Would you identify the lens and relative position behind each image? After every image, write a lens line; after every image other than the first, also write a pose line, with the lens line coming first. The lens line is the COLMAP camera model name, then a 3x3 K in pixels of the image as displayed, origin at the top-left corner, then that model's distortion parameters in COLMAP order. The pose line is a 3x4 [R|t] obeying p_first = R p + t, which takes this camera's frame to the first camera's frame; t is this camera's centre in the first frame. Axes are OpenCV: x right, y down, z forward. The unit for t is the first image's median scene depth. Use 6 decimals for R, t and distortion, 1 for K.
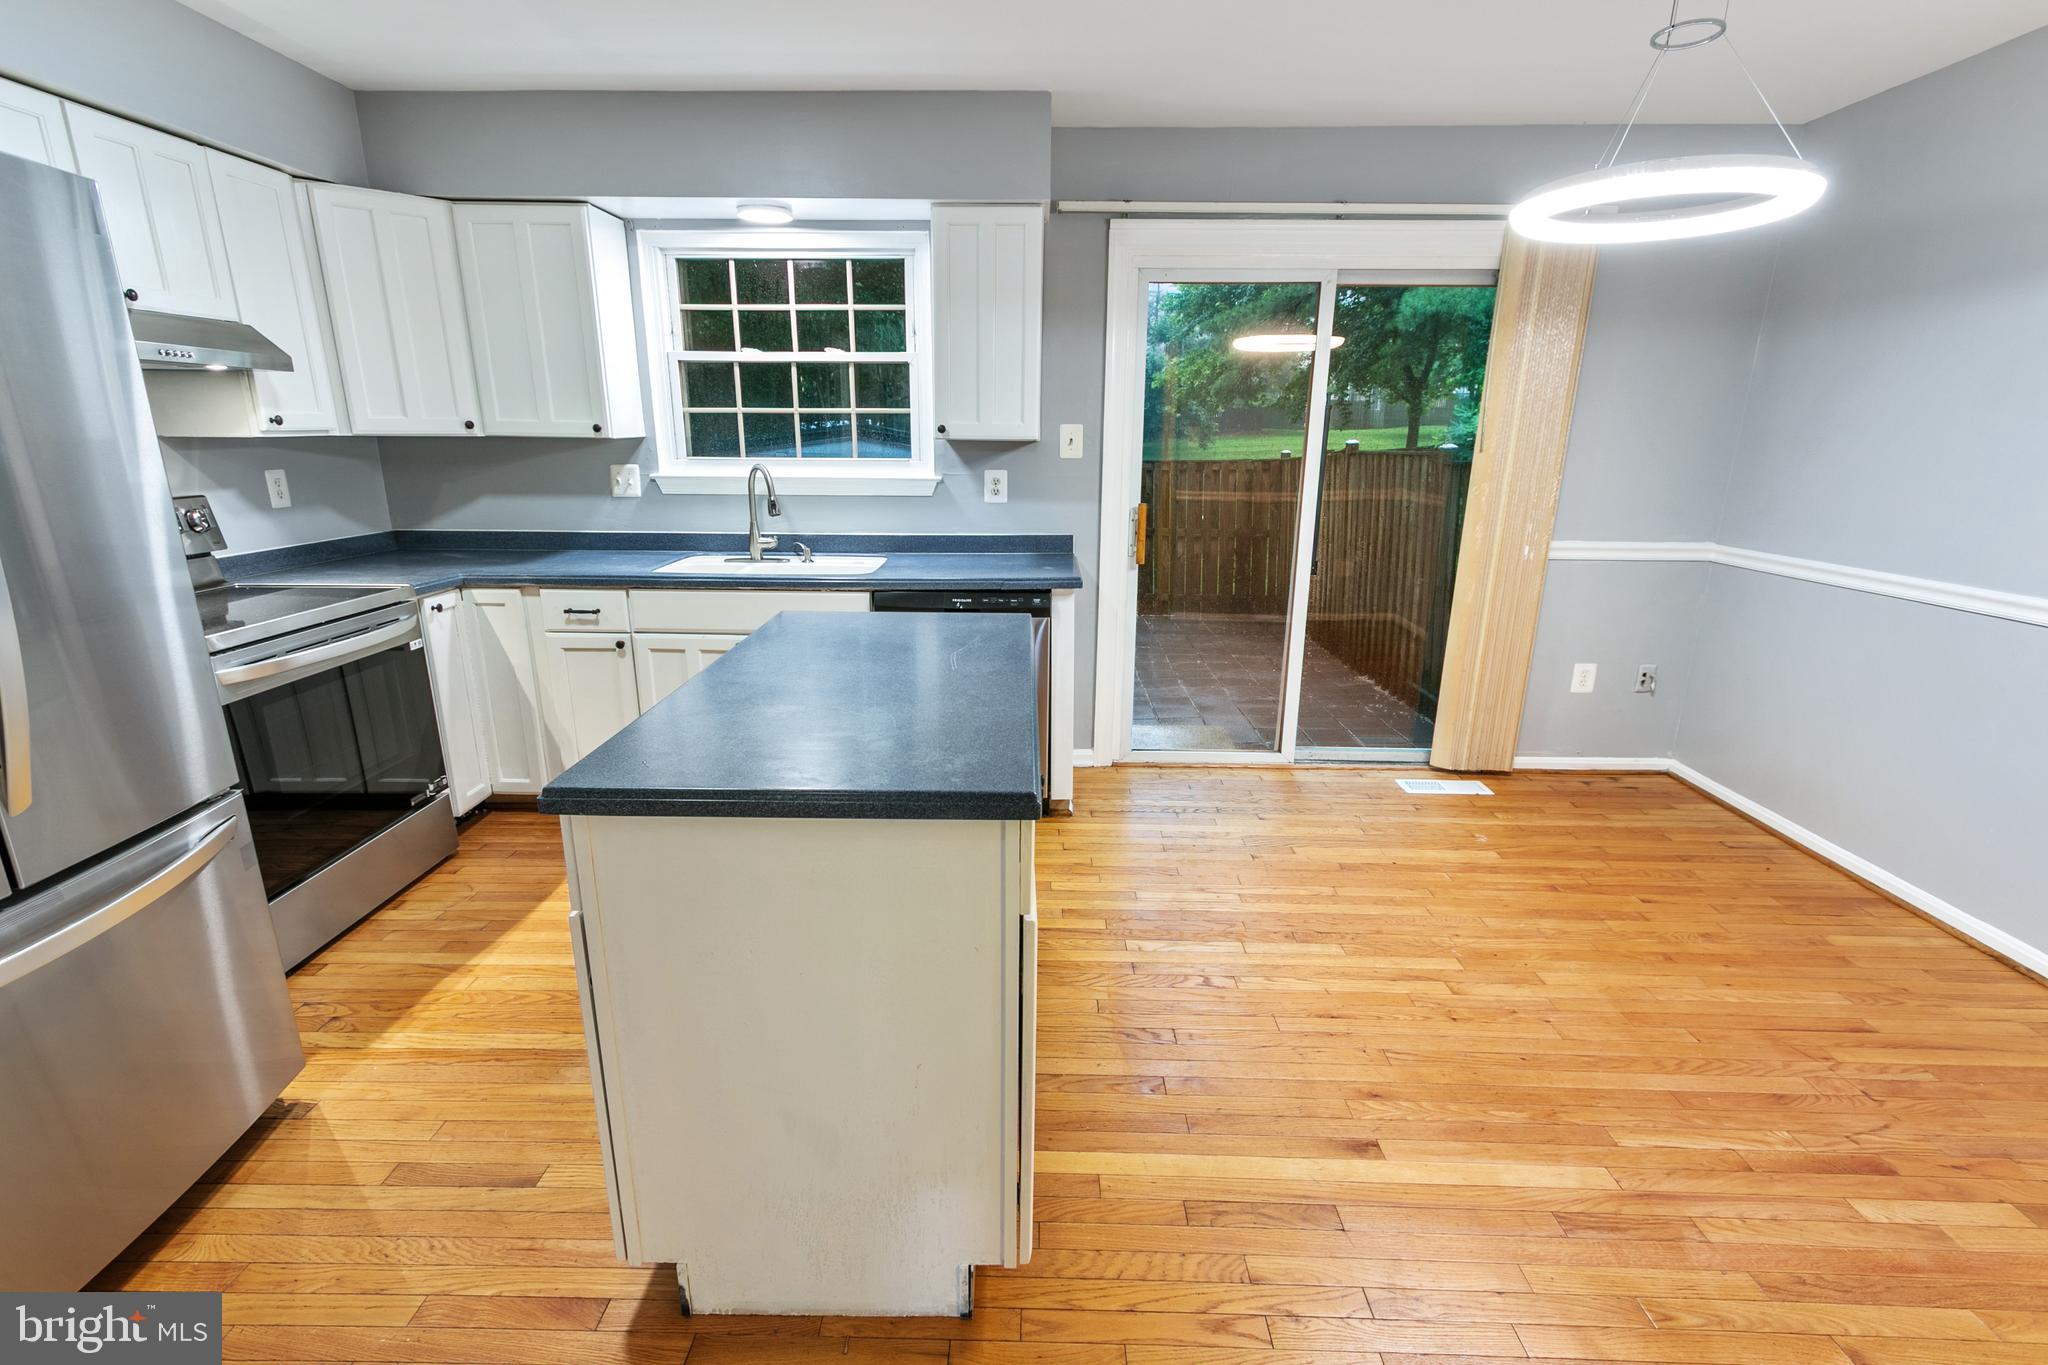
lens RADIAL K [[947.0, 0, 1018.3], [0, 947.0, 686.6], [0, 0, 1]] dist [0.006409, -0.001562]
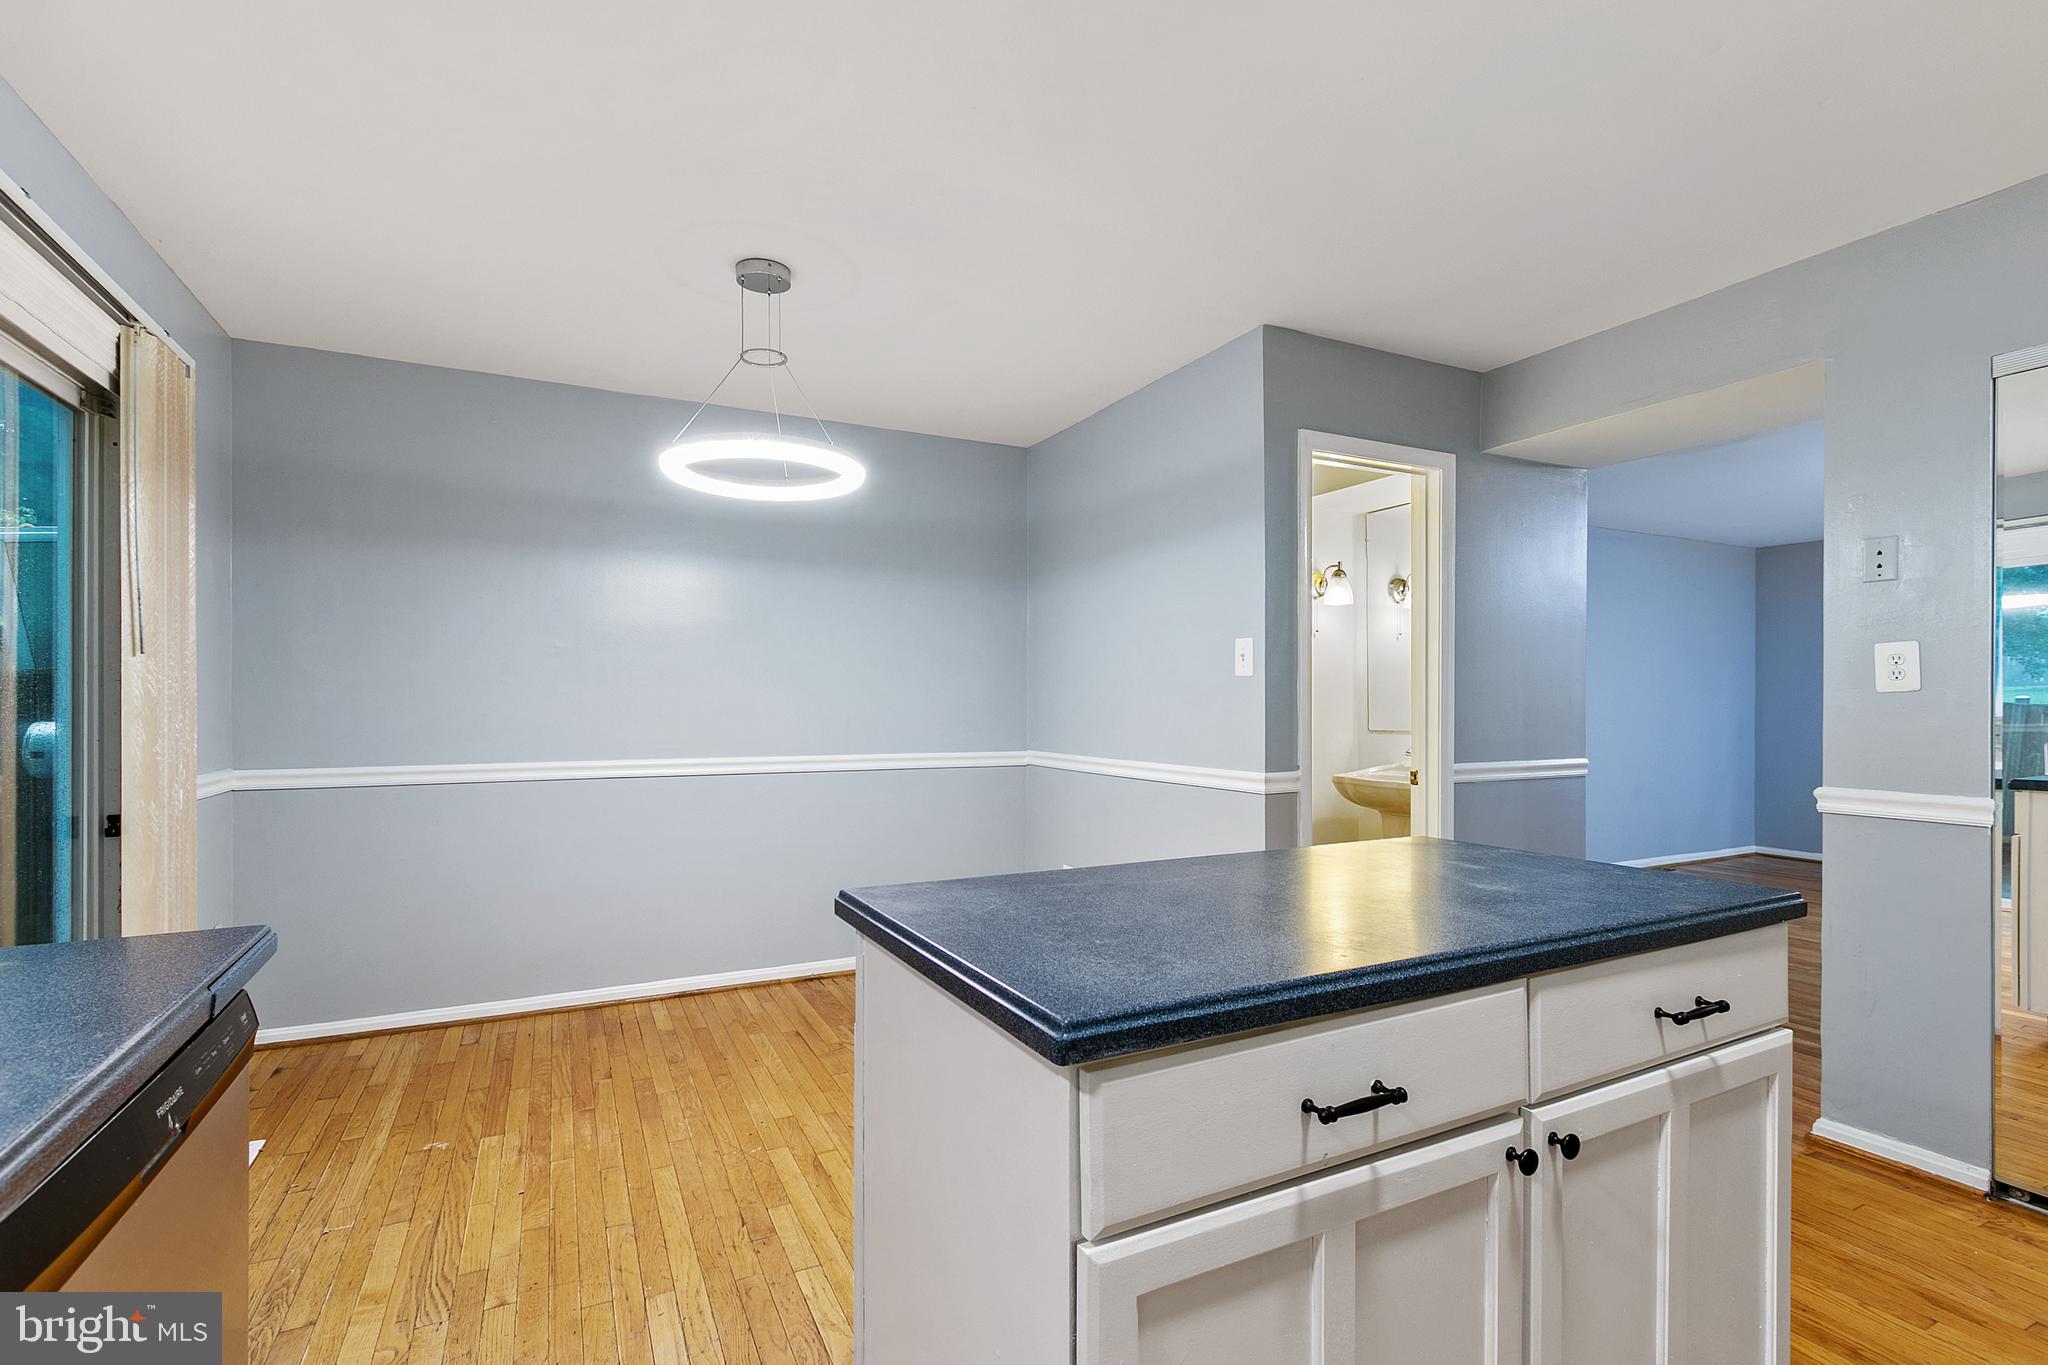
lens RADIAL K [[947.0, 0, 1025.1], [0, 947.0, 694.1], [0, 0, 1]] dist [0.006409, -0.001562]
pose [[-0.466782, -0.001250, 0.884371, -0.479783], [0.231880, 0.964840, 0.123753, -0.206173], [-0.853432, 0.262834, -0.450080, 0.993653]]
